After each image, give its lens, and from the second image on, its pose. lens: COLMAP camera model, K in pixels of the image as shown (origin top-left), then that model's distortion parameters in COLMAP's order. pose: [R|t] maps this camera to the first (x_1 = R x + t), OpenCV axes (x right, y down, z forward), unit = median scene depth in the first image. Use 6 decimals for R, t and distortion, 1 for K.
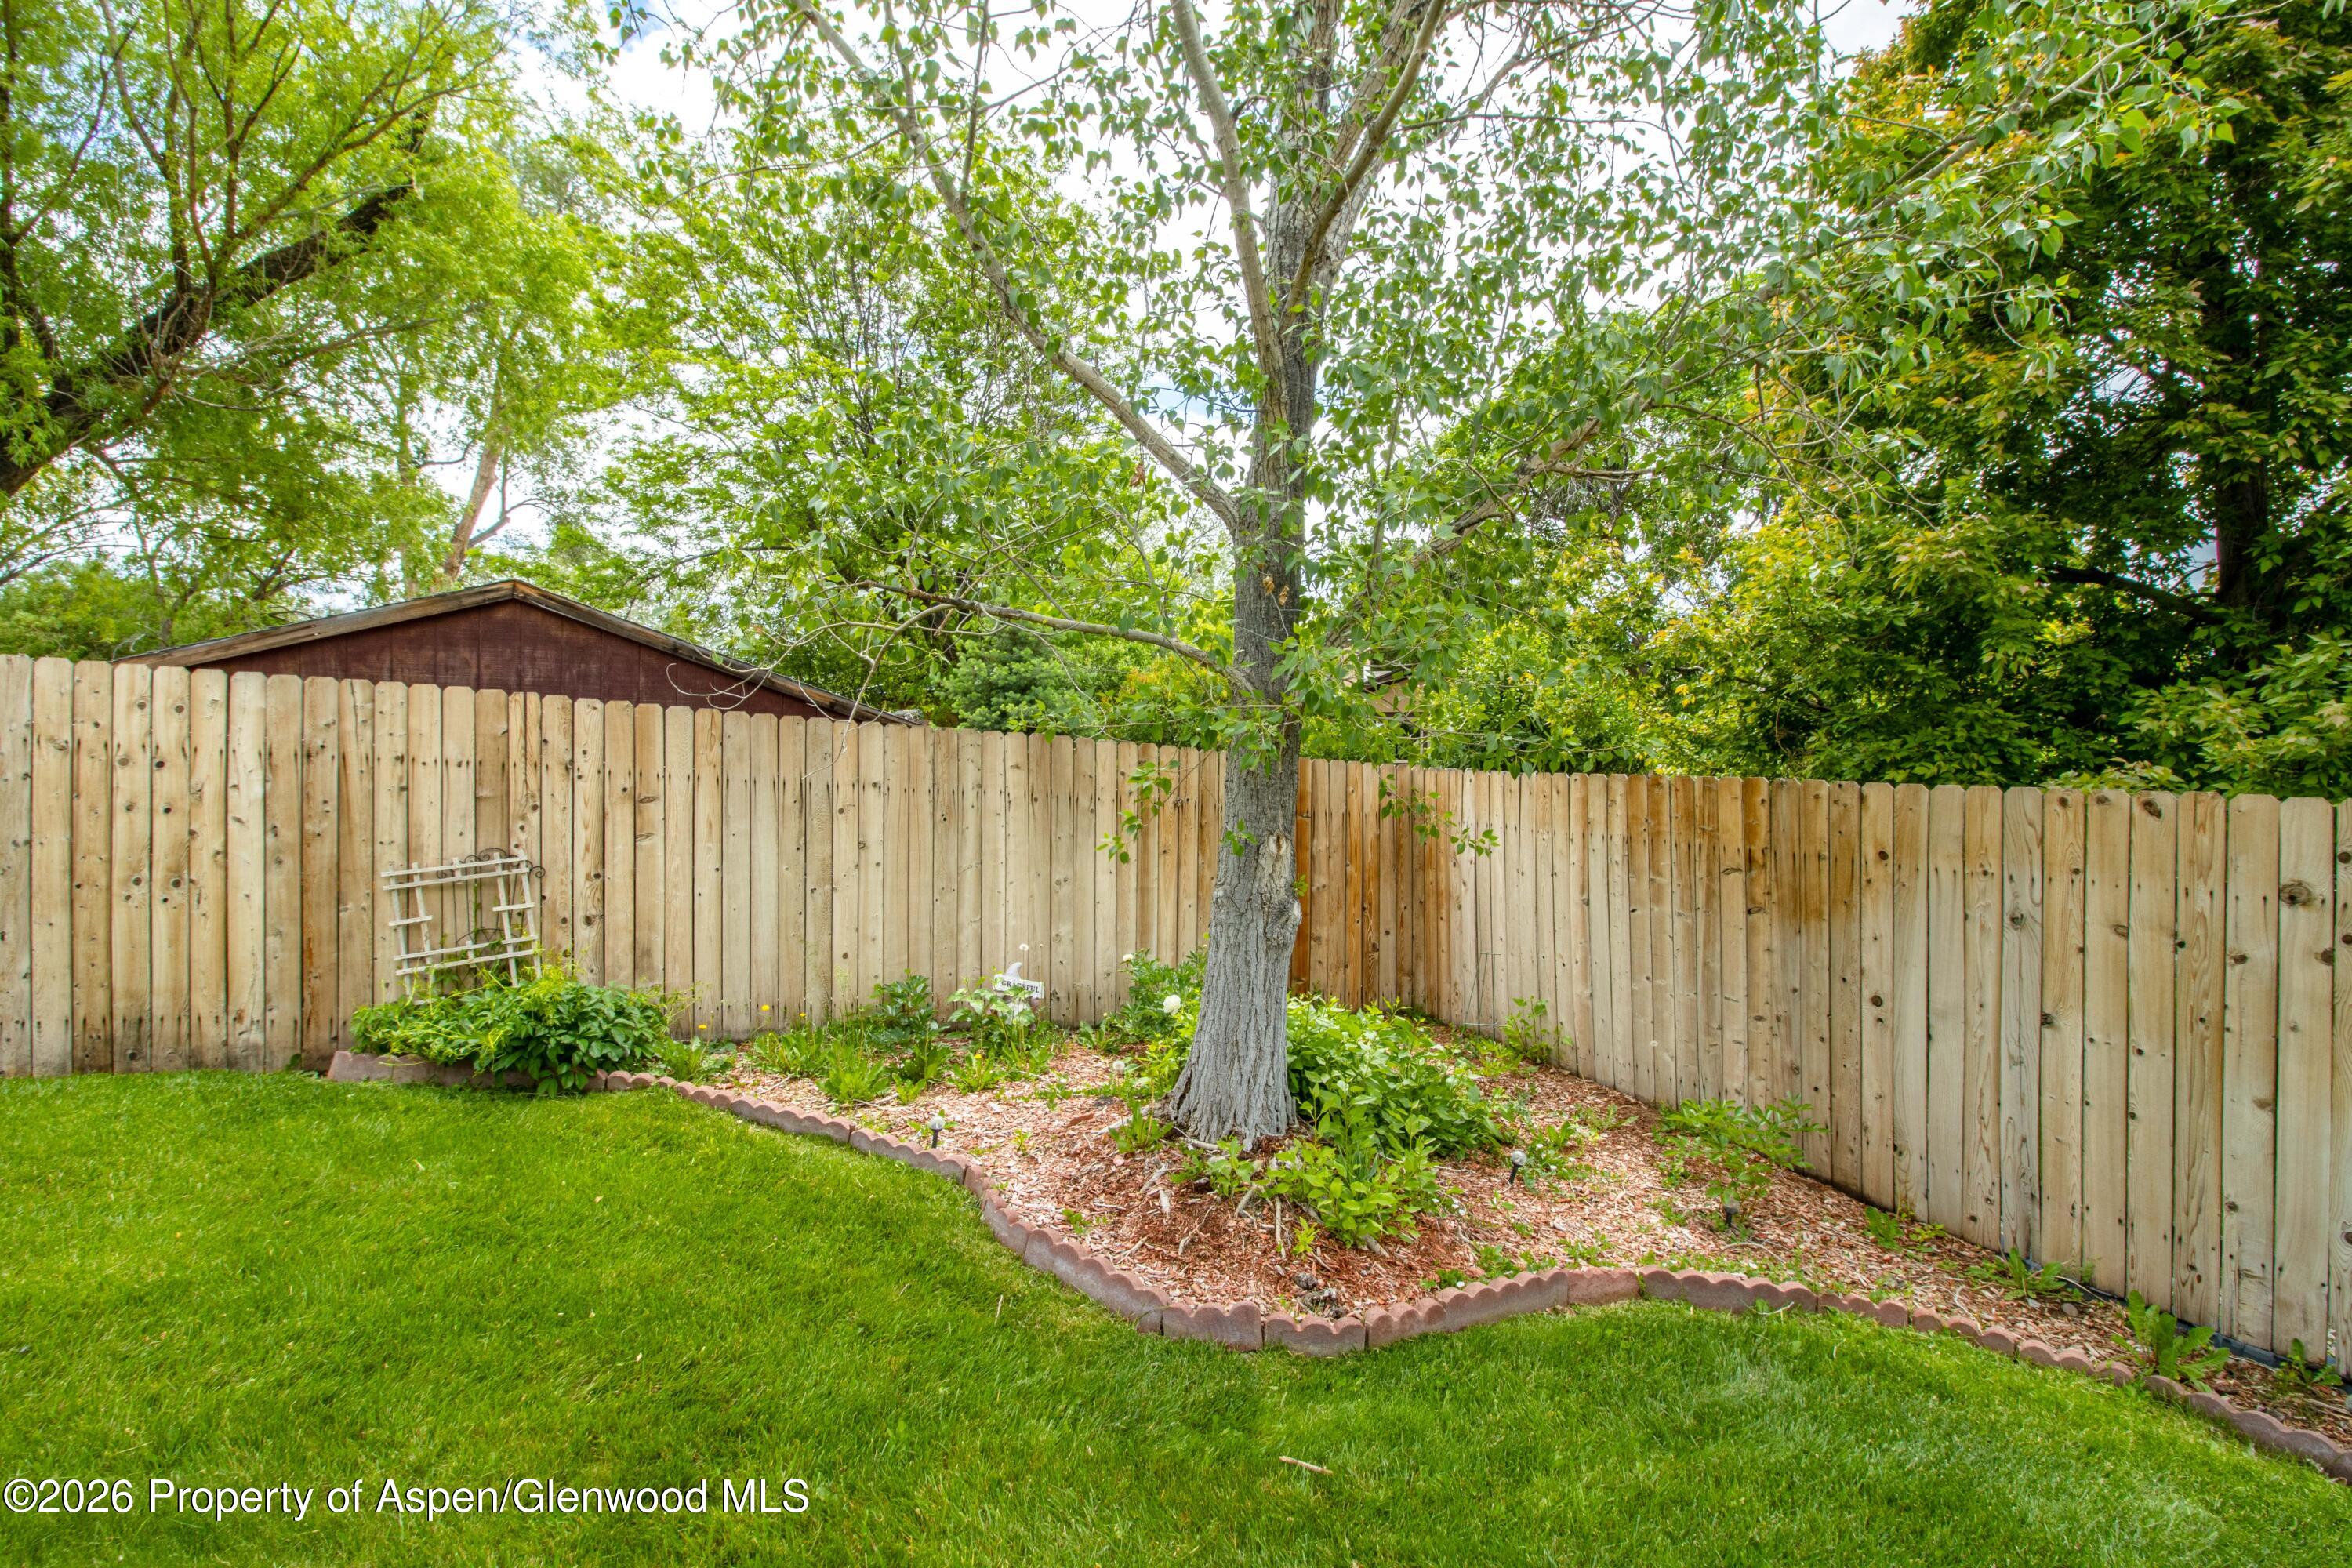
lens RADIAL K [[1097.4, 0, 1175.0], [0, 1097.4, 759.7], [0, 0, 1]] dist [-0.020678, -0.000409]
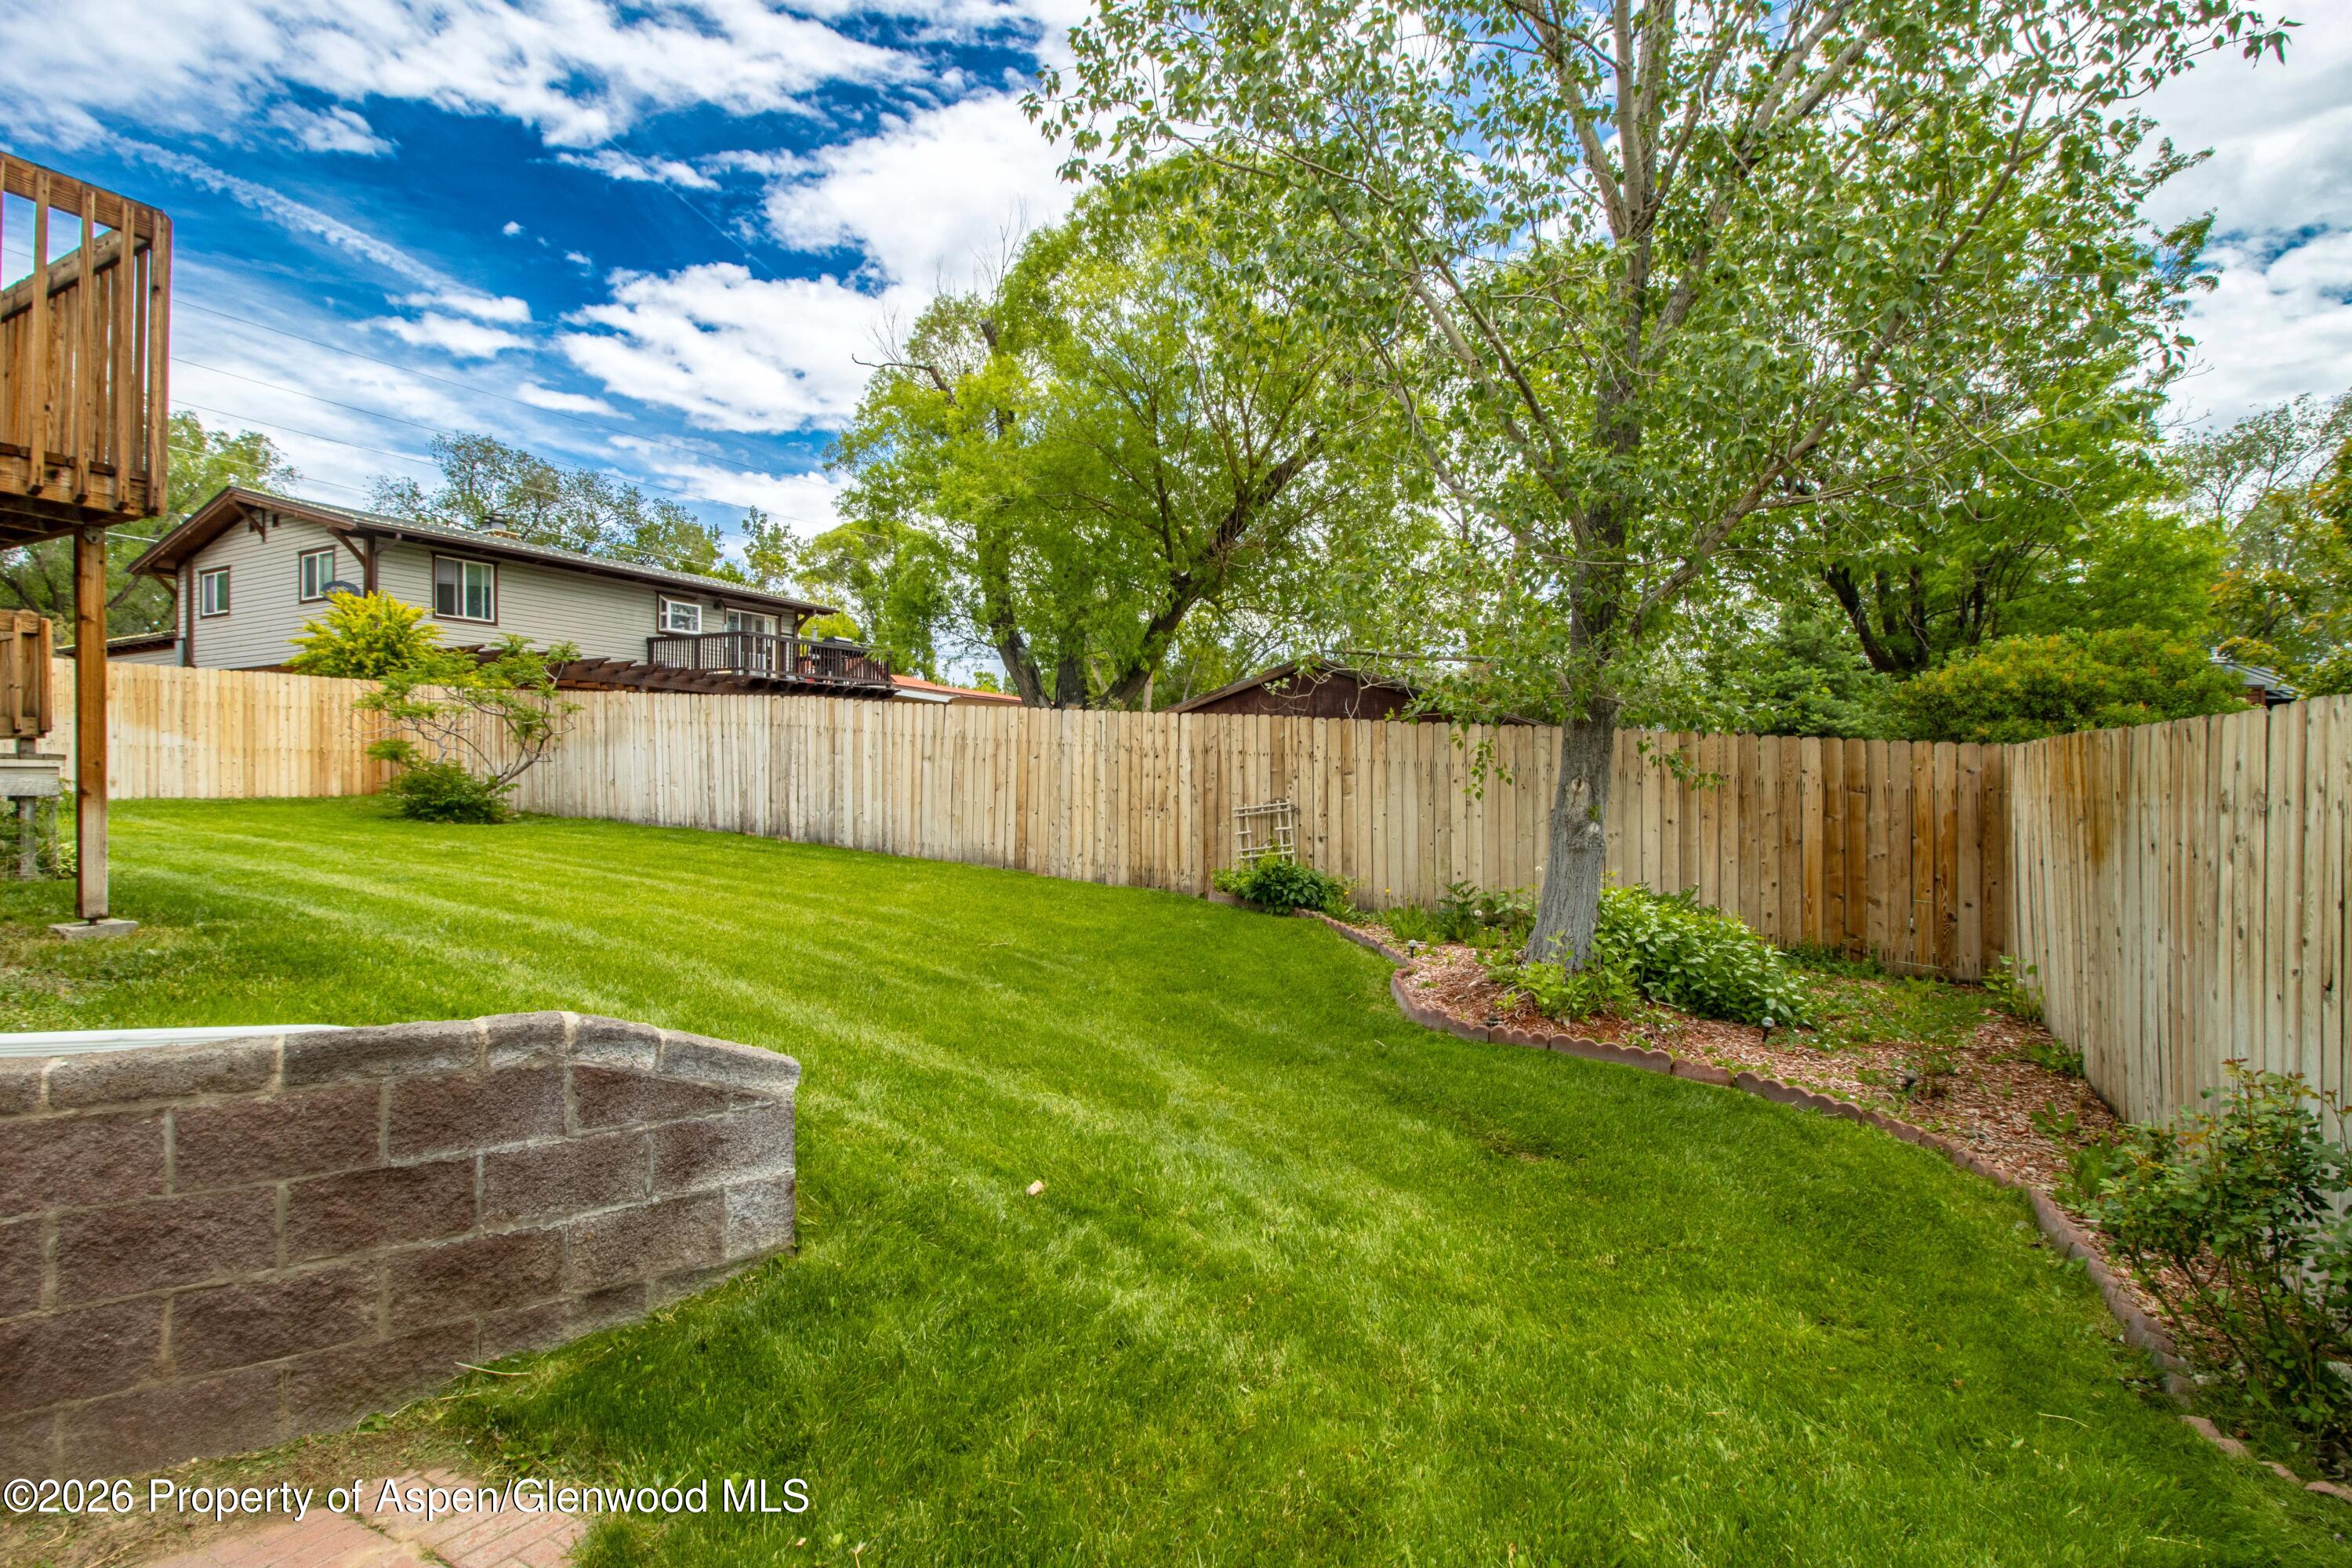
lens RADIAL K [[1097.4, 0, 1180.8], [0, 1097.4, 783.8], [0, 0, 1]] dist [-0.020678, -0.000409]
pose [[0.617092, -0.006807, -0.786862, 0.817845], [0.001968, 0.999973, -0.007107, 0.072371], [0.786889, 0.002837, 0.617088, -0.340929]]
